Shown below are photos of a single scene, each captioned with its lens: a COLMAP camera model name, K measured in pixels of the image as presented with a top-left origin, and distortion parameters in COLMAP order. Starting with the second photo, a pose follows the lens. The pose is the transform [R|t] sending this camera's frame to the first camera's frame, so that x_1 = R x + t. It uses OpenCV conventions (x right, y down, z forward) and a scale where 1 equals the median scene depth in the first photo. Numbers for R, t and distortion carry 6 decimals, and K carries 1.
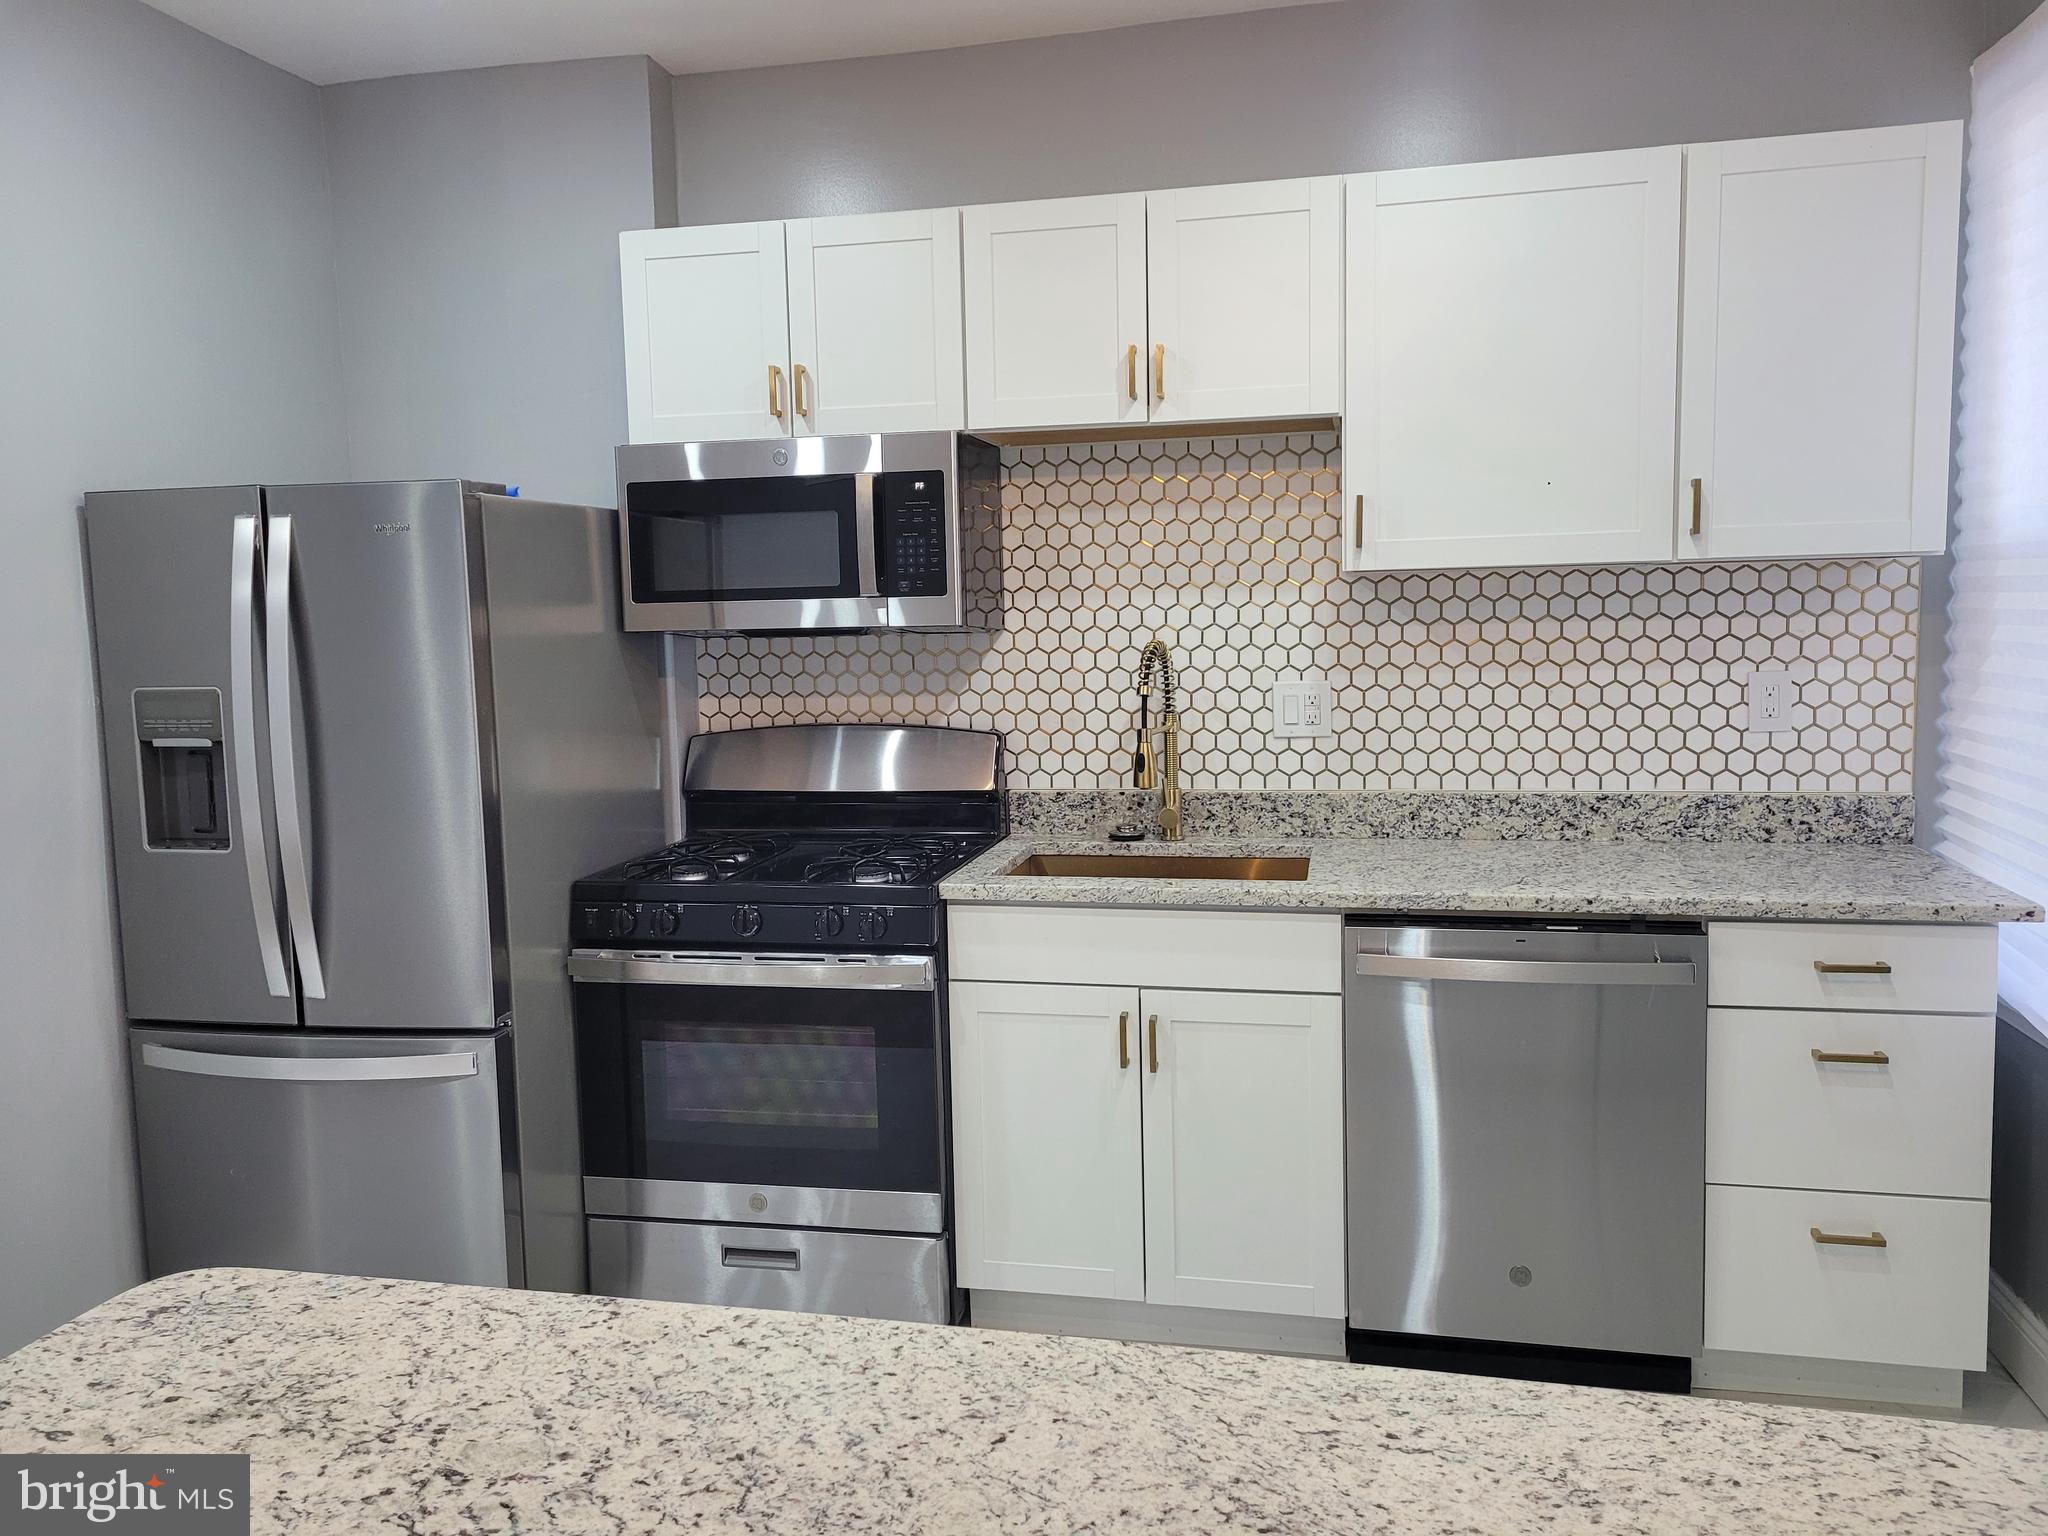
lens RADIAL K [[1533.6, 0, 1017.9], [0, 1533.6, 746.5], [0, 0, 1]] dist [0.053560, -0.031826]
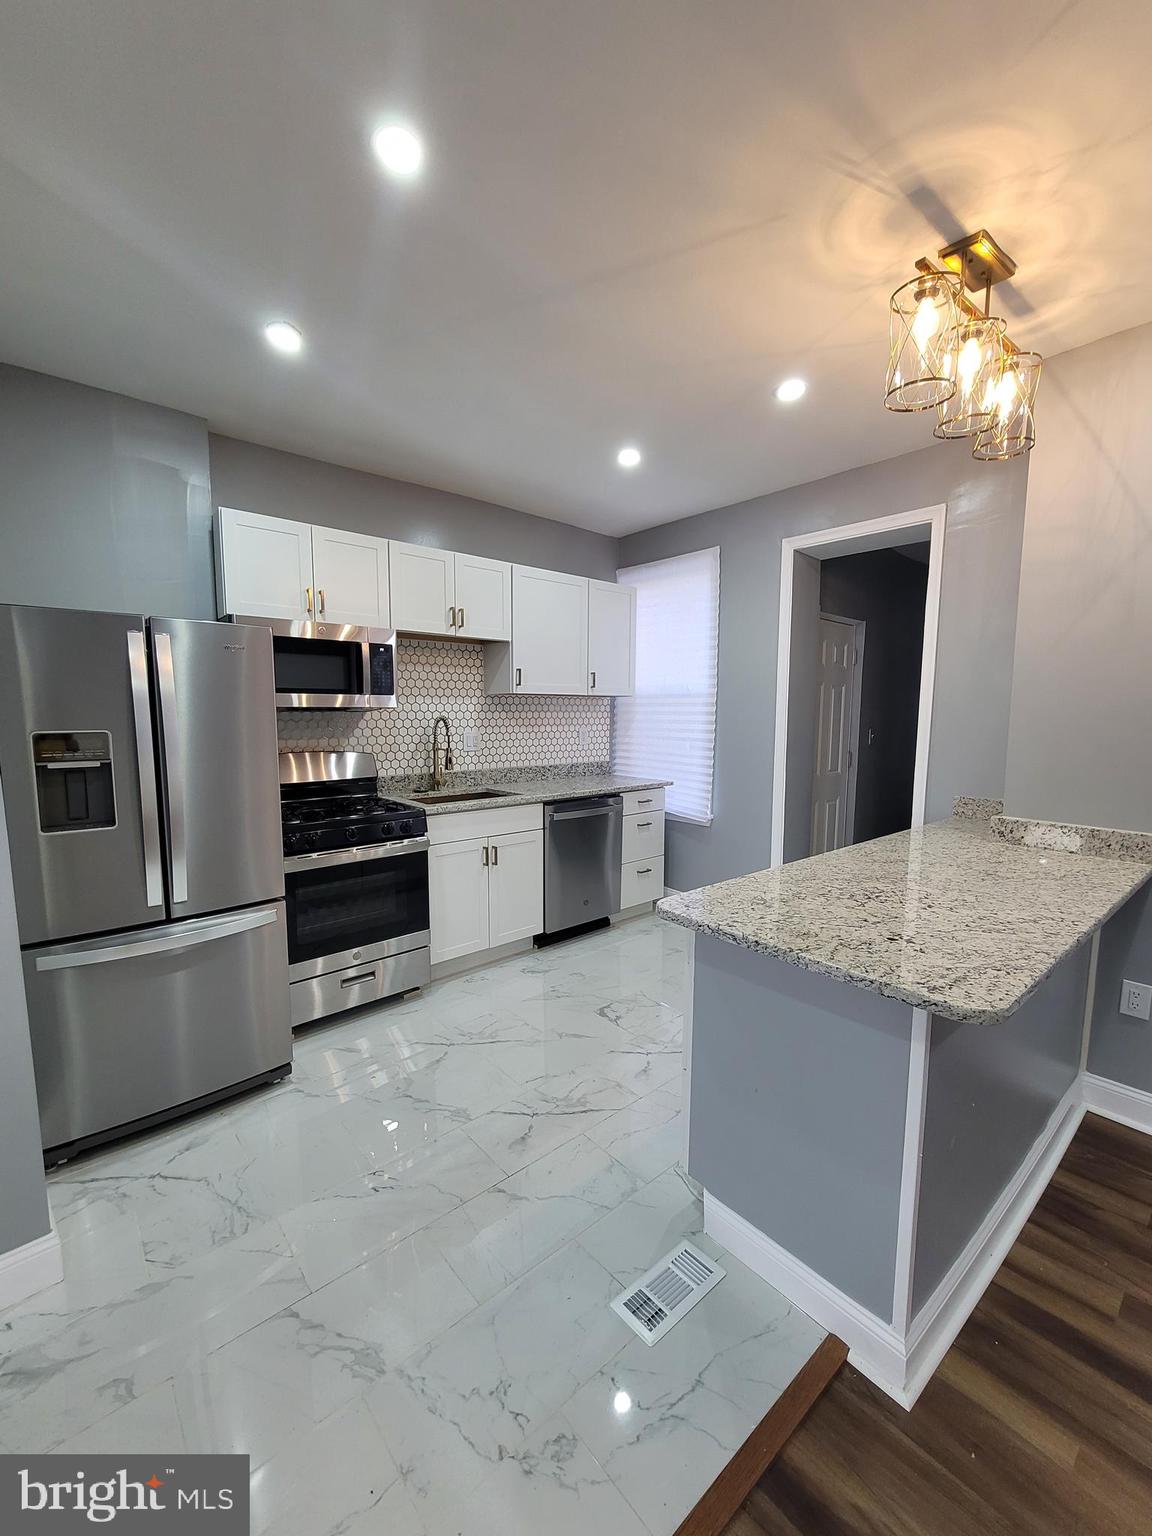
lens RADIAL K [[629.9, 0, 569.4], [0, 629.9, 776.3], [0, 0, 1]] dist [-0.007252, 0.003671]
pose [[0.596493, -0.057887, 0.800528, -0.699276], [0.058401, 0.997882, 0.028642, 0.019309], [-0.800491, 0.029667, 0.598610, 0.171344]]
